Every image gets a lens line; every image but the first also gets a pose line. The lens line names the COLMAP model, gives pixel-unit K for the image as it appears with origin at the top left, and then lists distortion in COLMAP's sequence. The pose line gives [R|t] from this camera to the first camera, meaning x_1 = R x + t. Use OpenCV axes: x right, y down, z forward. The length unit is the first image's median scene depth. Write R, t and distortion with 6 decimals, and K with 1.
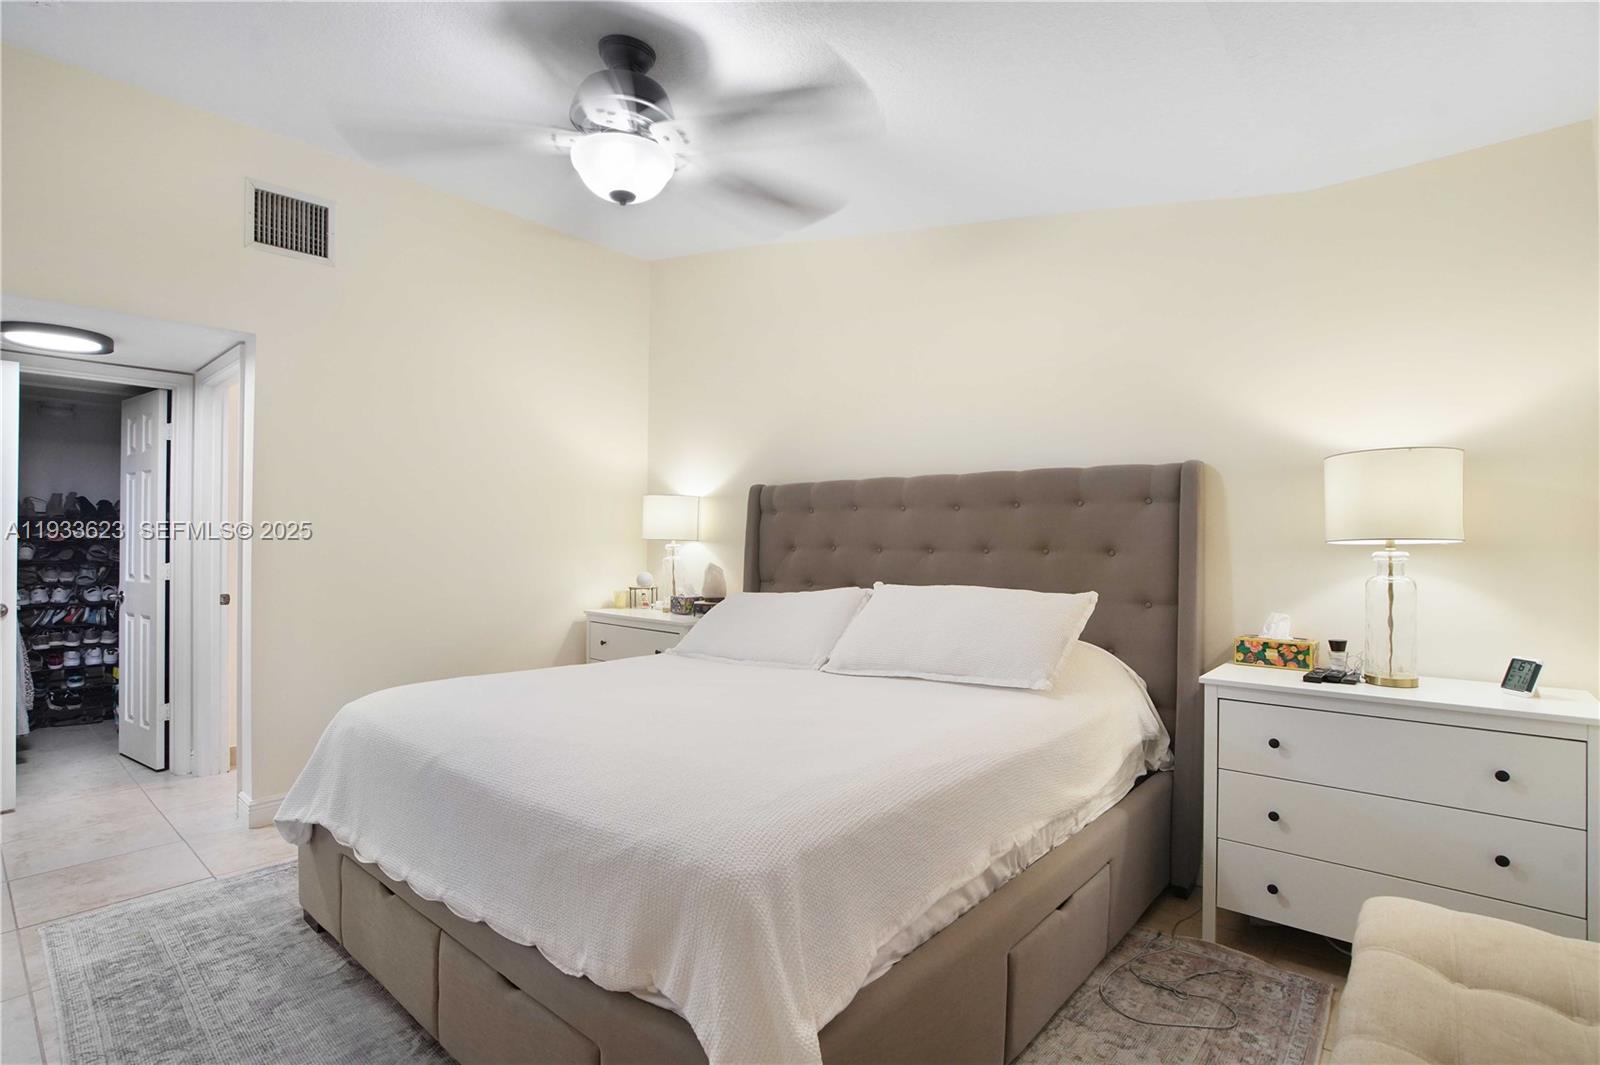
lens RADIAL K [[745.9, 0, 796.5], [0, 745.9, 542.7], [0, 0, 1]] dist [-0.023750, 0.003201]
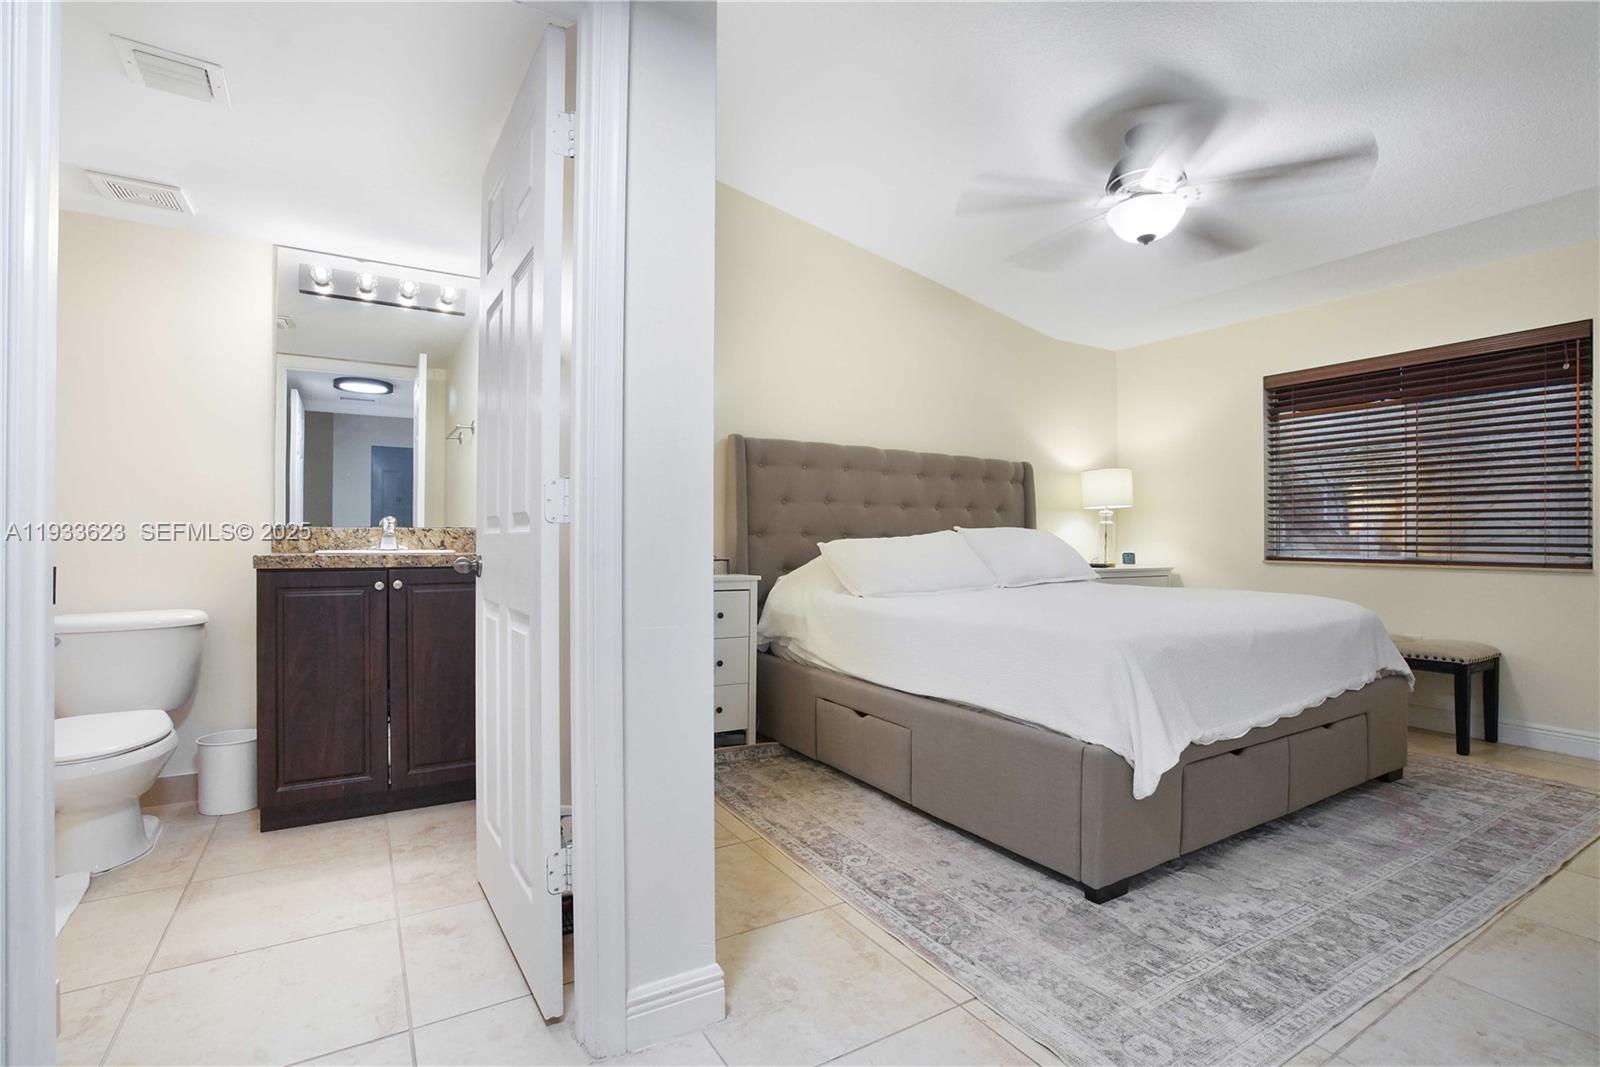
lens RADIAL K [[745.9, 0, 798.9], [0, 745.9, 534.7], [0, 0, 1]] dist [-0.023750, 0.003201]
pose [[0.307649, 0.003105, 0.951495, -1.747682], [-0.006266, 0.999980, -0.001237, 0.097353], [-0.951479, -0.005582, 0.307662, 1.174859]]
